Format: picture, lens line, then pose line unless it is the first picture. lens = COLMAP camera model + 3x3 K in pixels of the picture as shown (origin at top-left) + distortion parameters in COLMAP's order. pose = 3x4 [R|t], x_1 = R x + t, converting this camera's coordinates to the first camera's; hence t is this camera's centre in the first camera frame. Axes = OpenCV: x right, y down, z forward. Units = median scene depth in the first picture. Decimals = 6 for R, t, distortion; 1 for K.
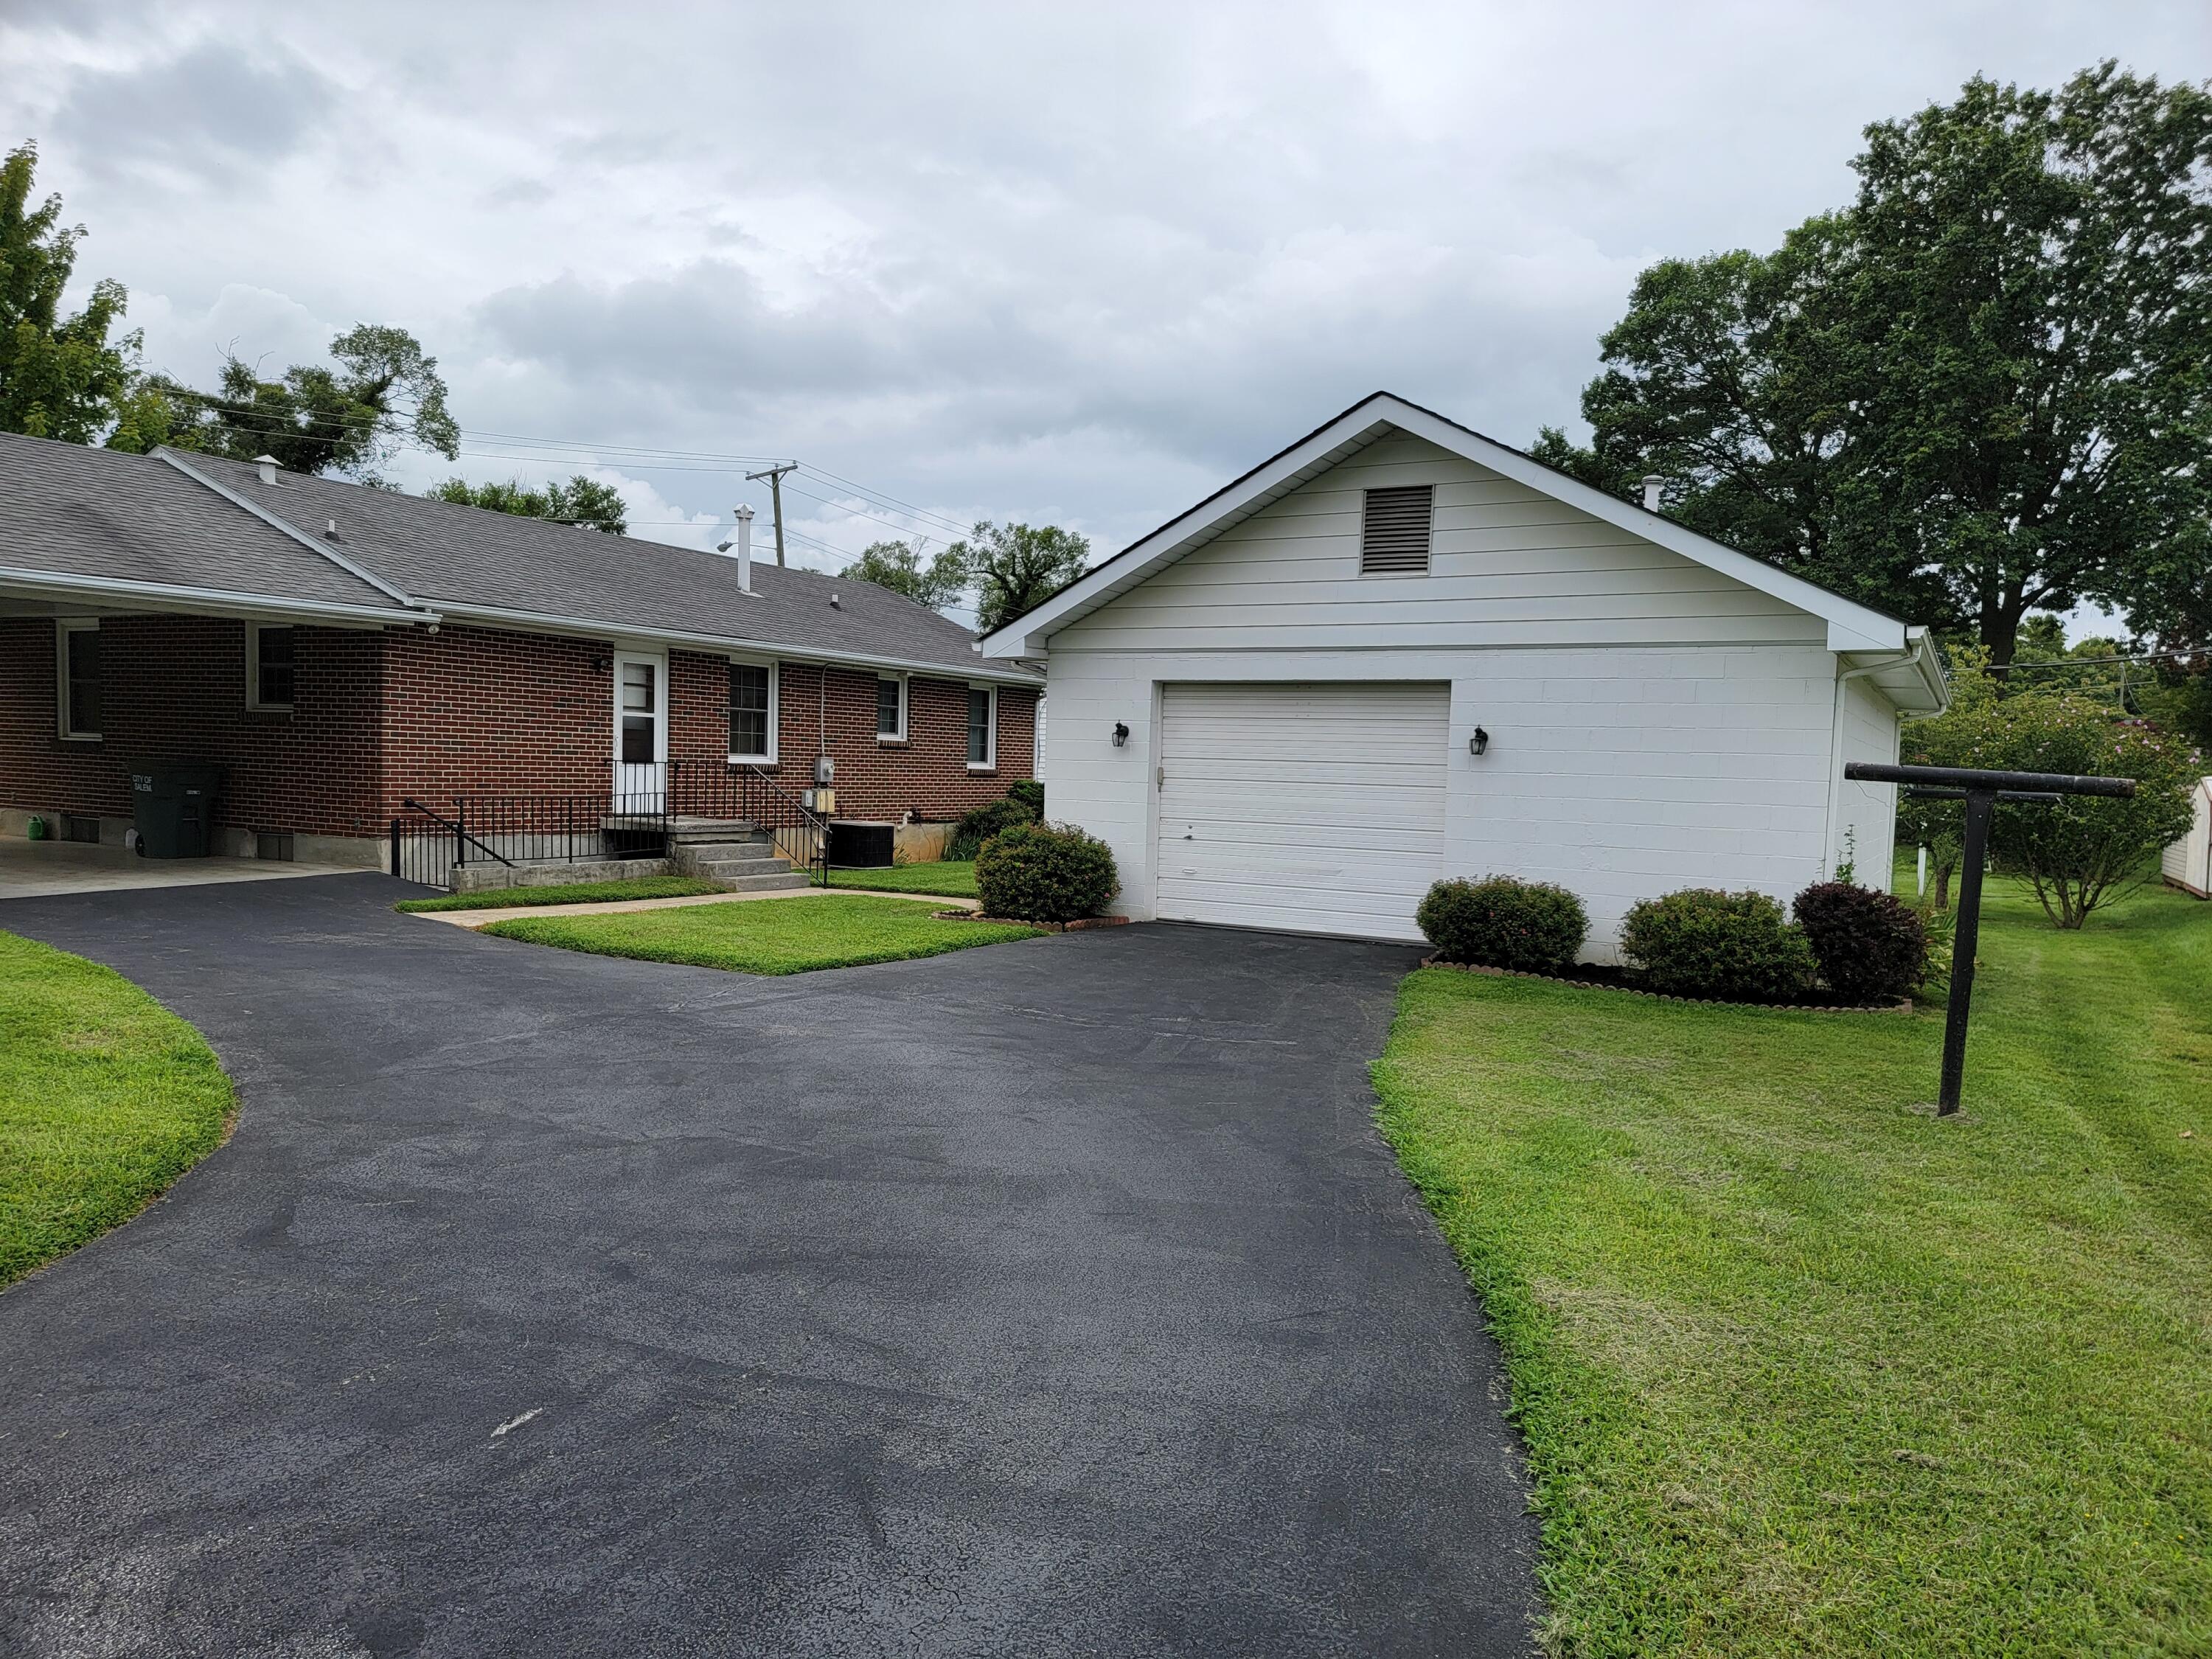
lens RADIAL K [[1544.2, 0, 1104.6], [0, 1544.2, 892.1], [0, 0, 1]] dist [0.114625, -0.096383]
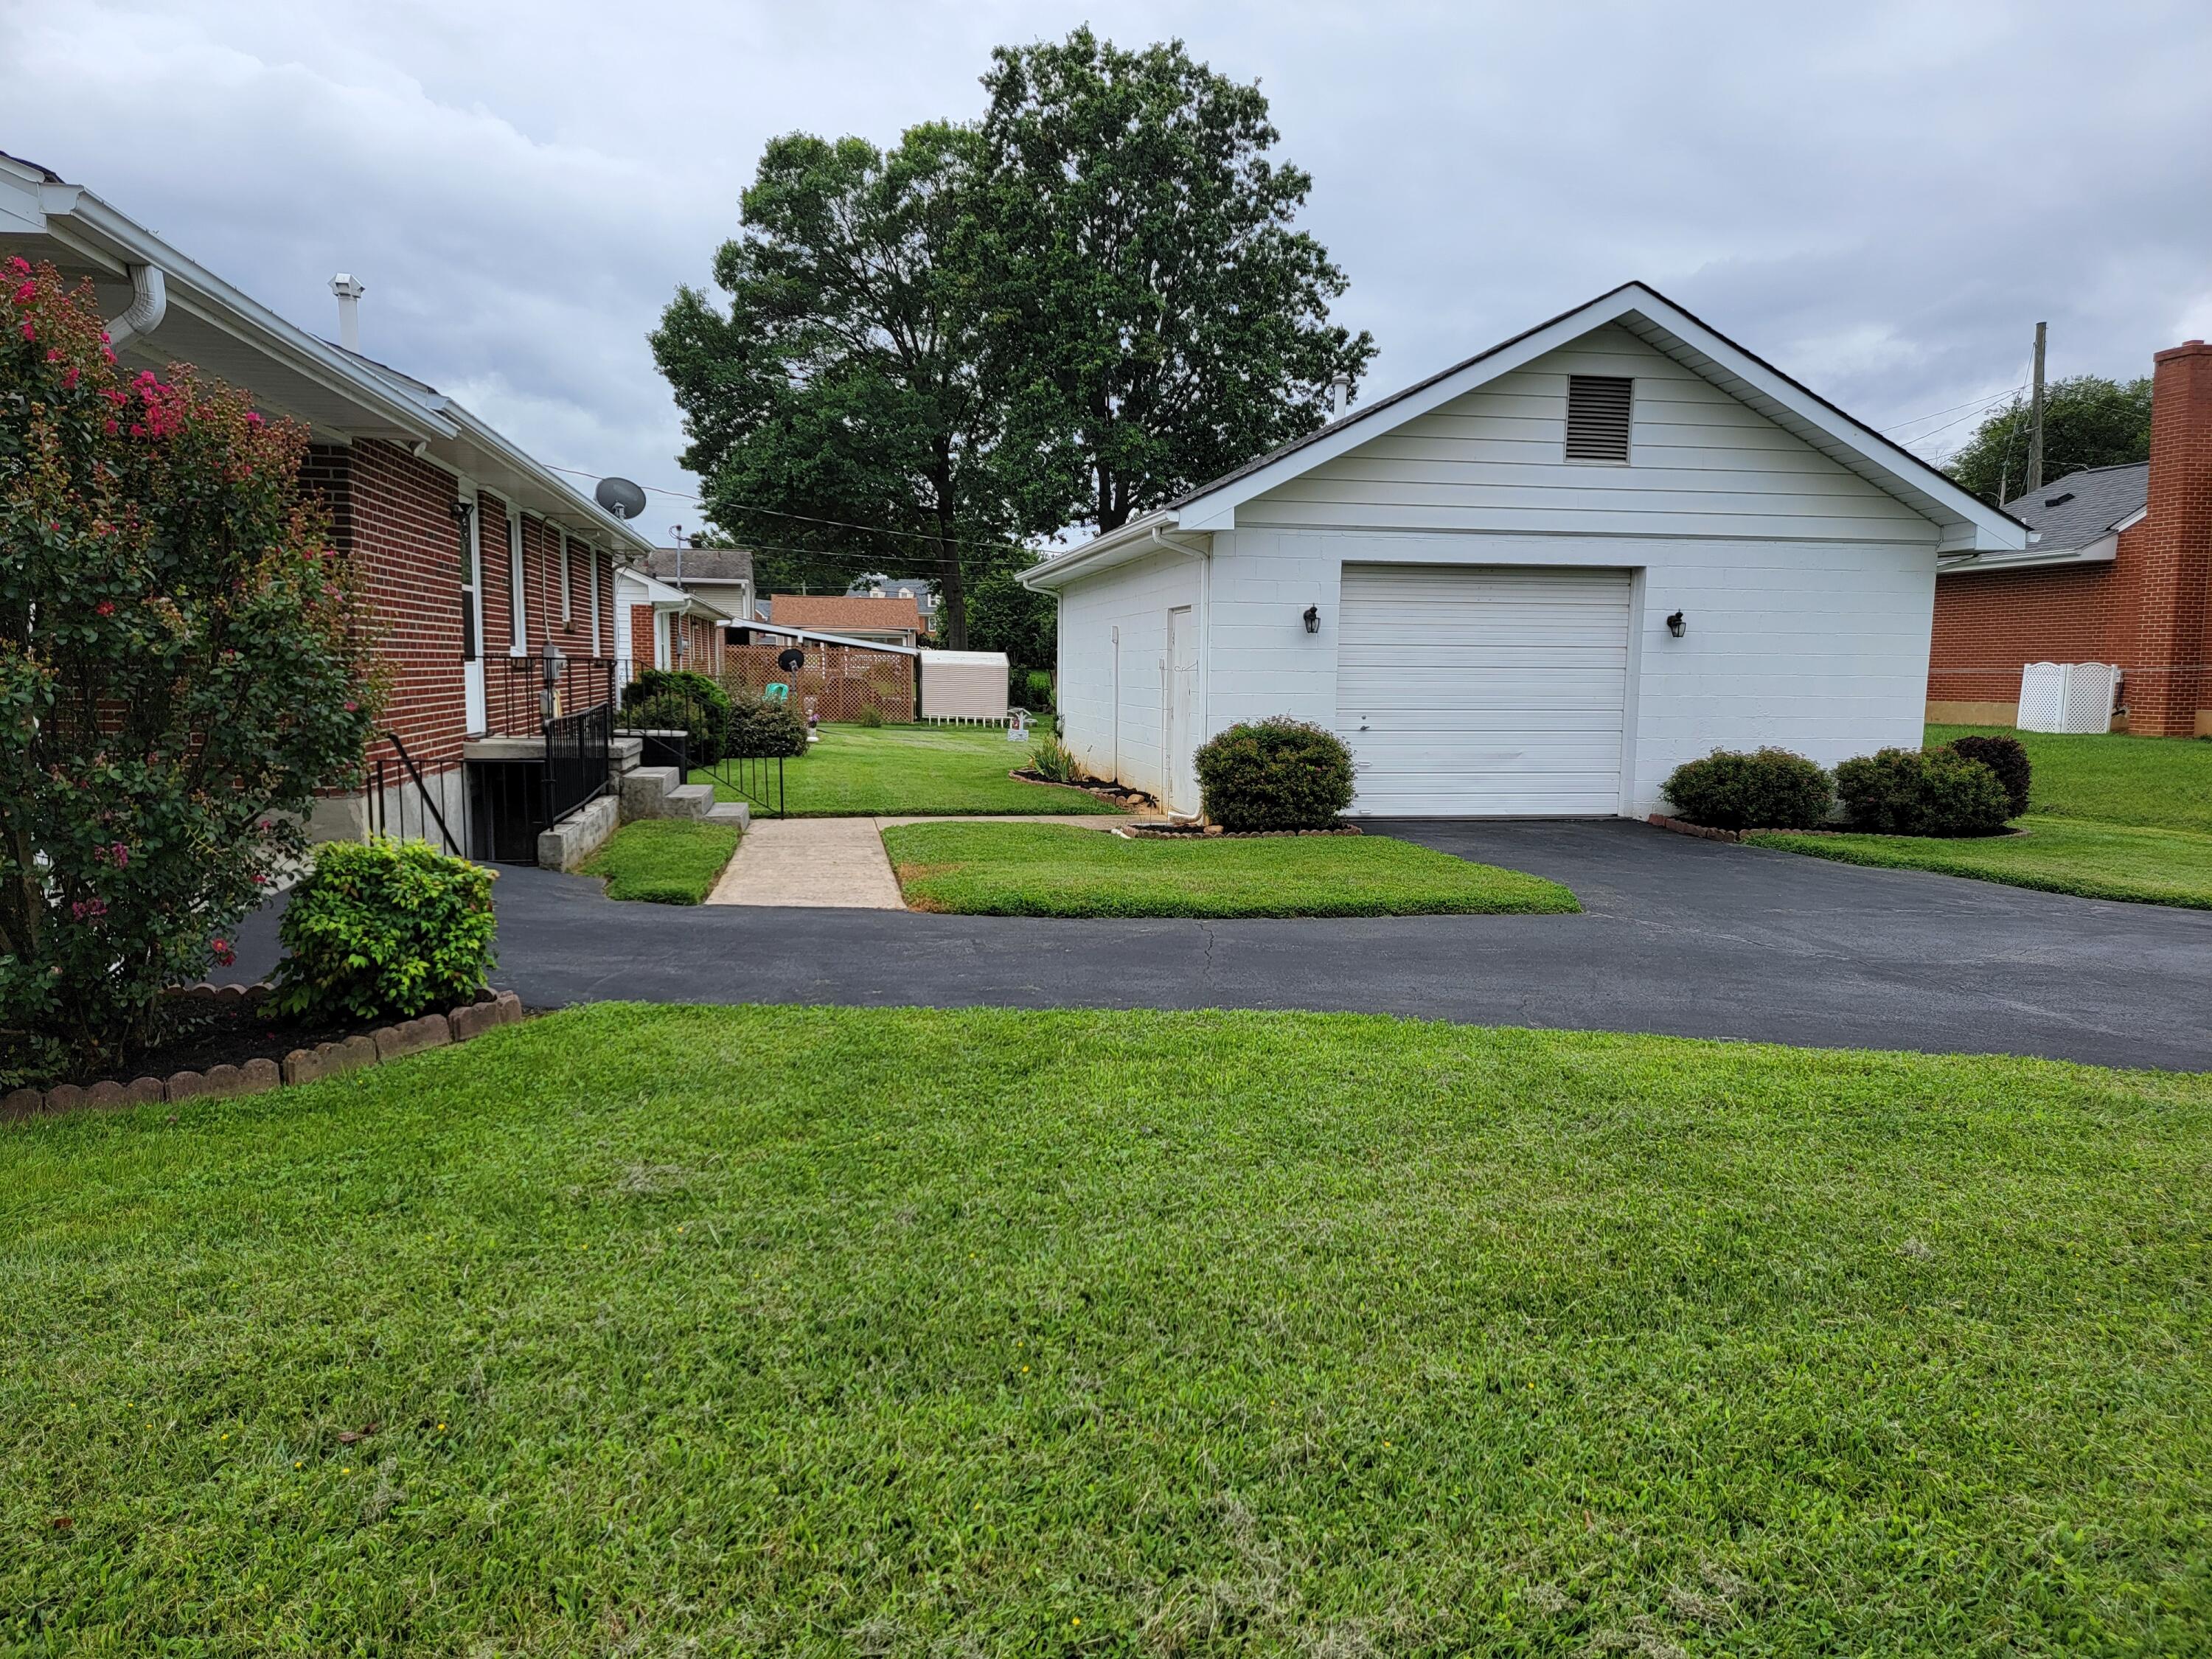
lens RADIAL K [[1540.3, 0, 1116.2], [0, 1540.3, 858.3], [0, 0, 1]] dist [0.115551, -0.096886]
pose [[0.754309, -0.102854, 0.648413, -0.736722], [0.064078, 0.994470, 0.083204, -0.048028], [-0.653385, -0.021212, 0.756728, 0.405605]]
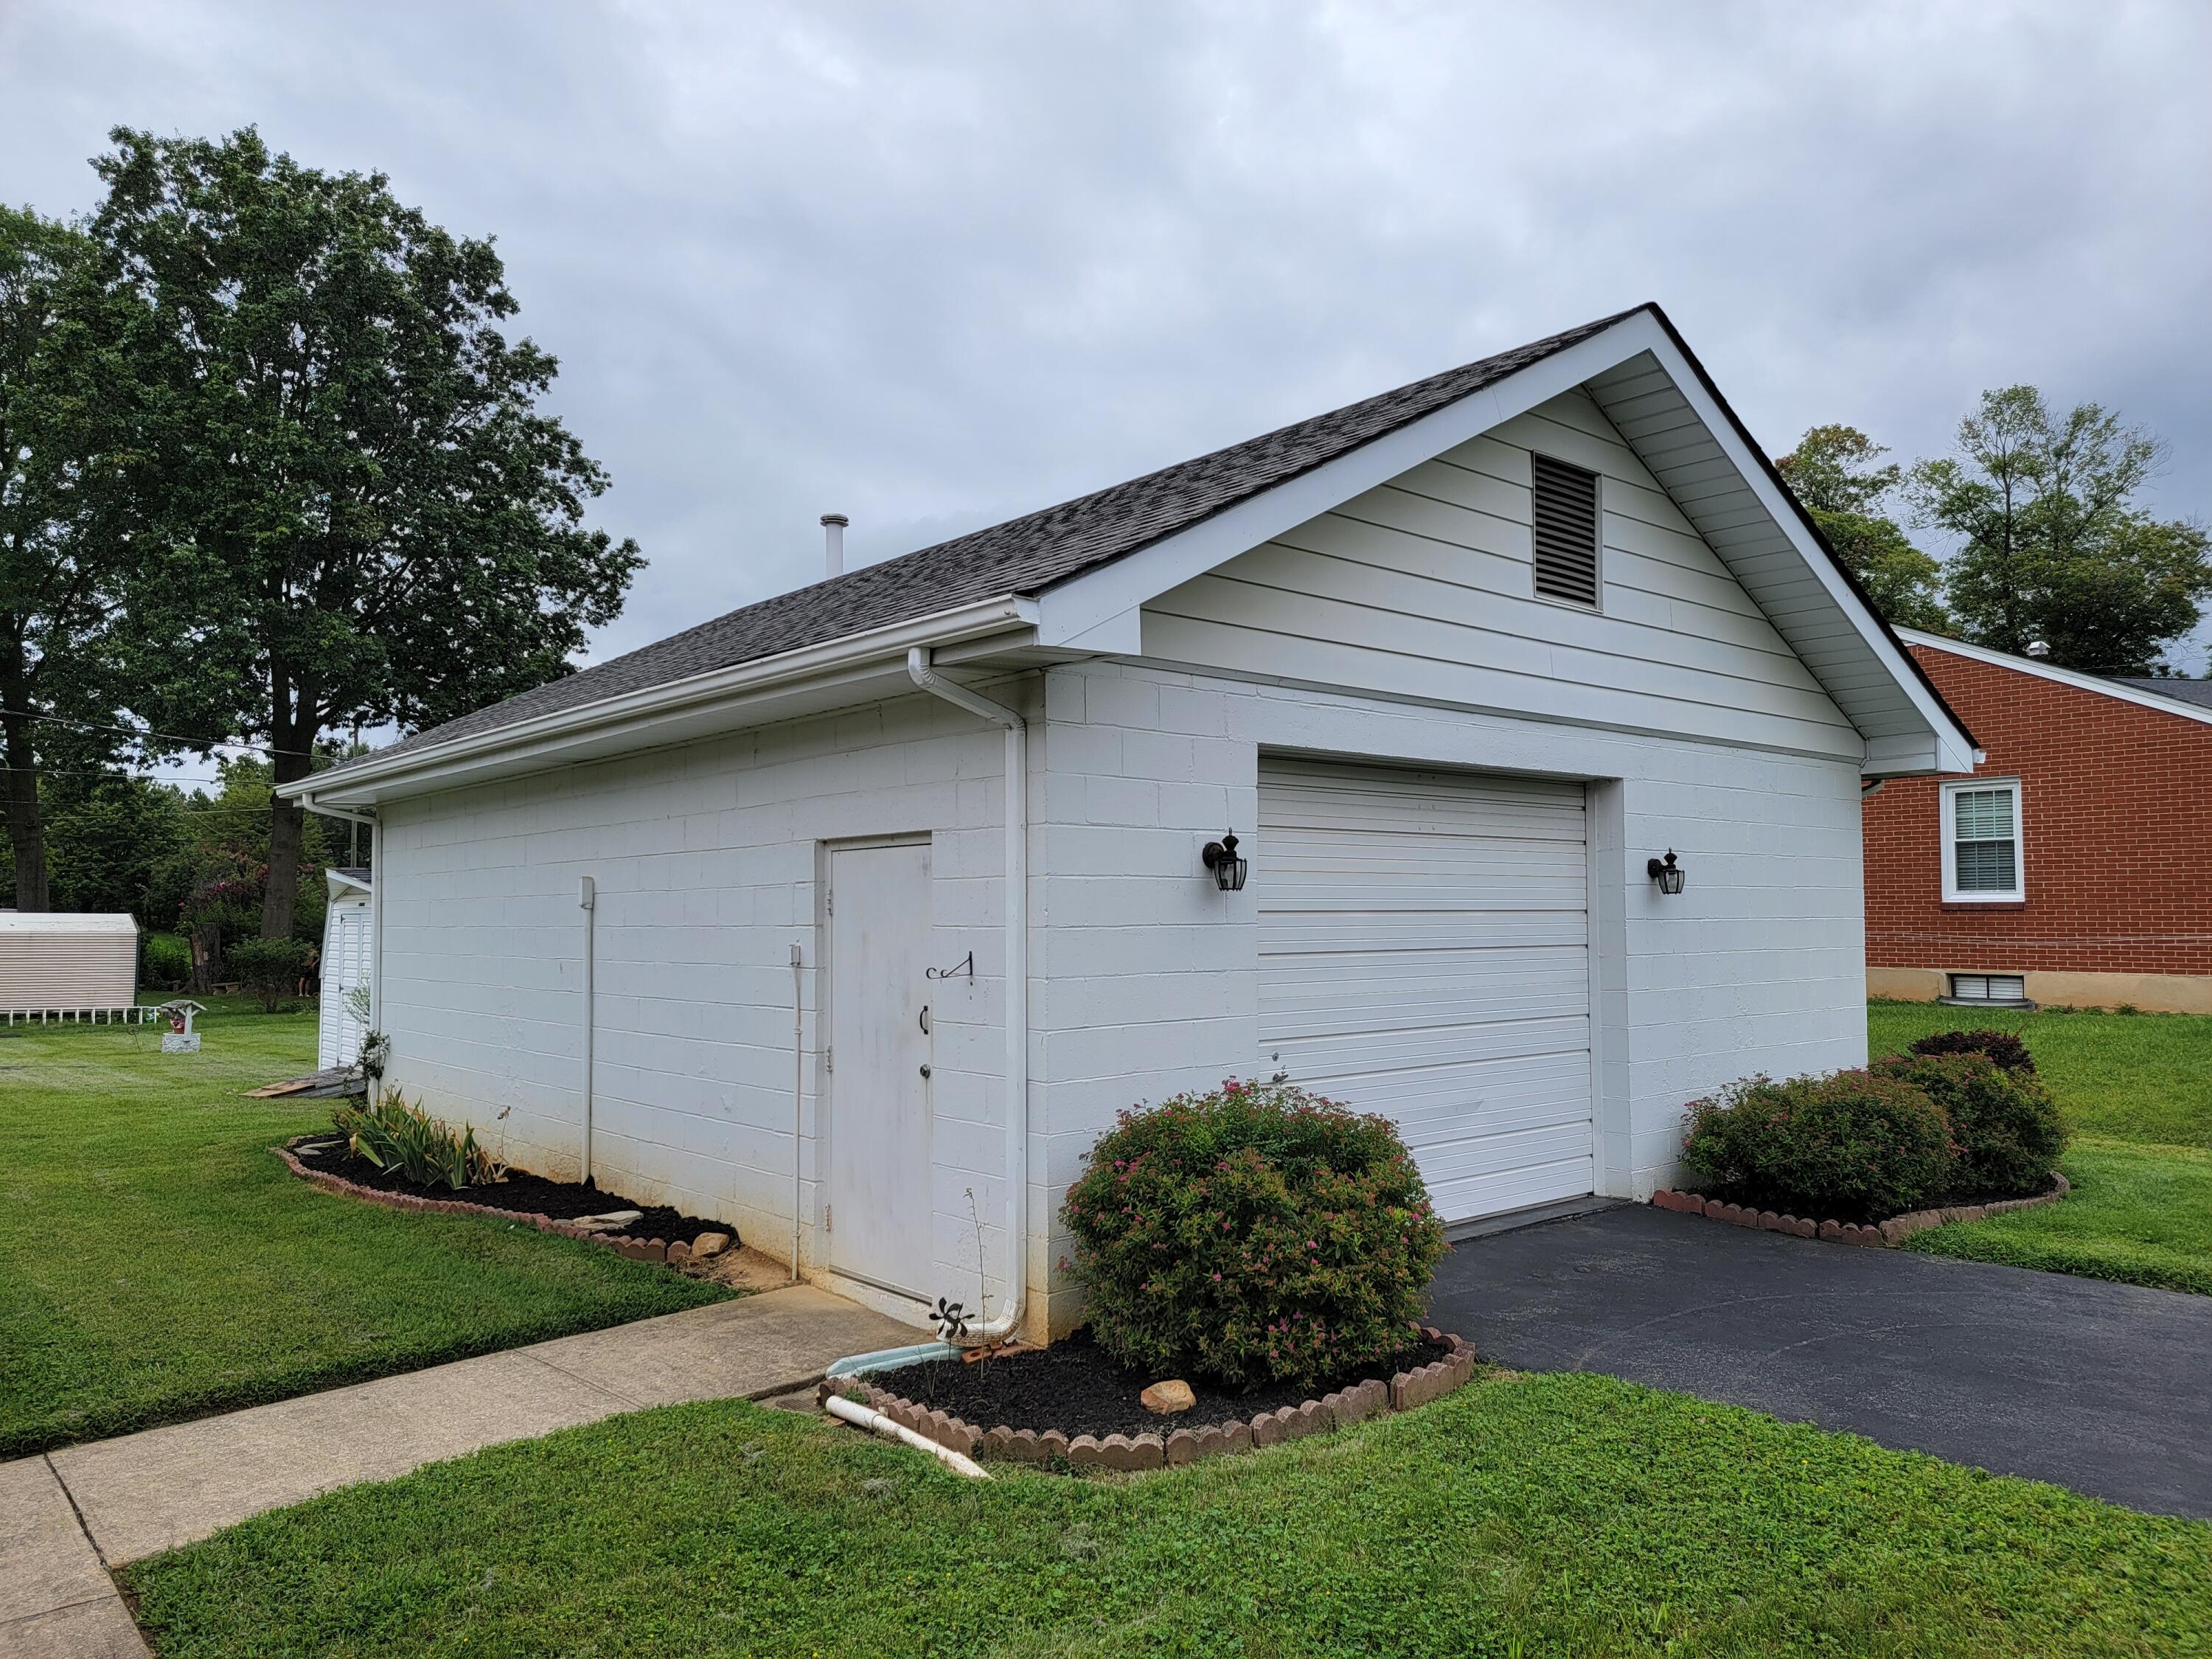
lens RADIAL K [[1540.3, 0, 1116.2], [0, 1540.3, 858.3], [0, 0, 1]] dist [0.115551, -0.096886]
pose [[0.333364, -0.000985, 0.942798, -0.437390], [0.093511, 0.995103, -0.032026, -0.098726], [-0.938149, 0.098838, 0.331824, 0.948080]]
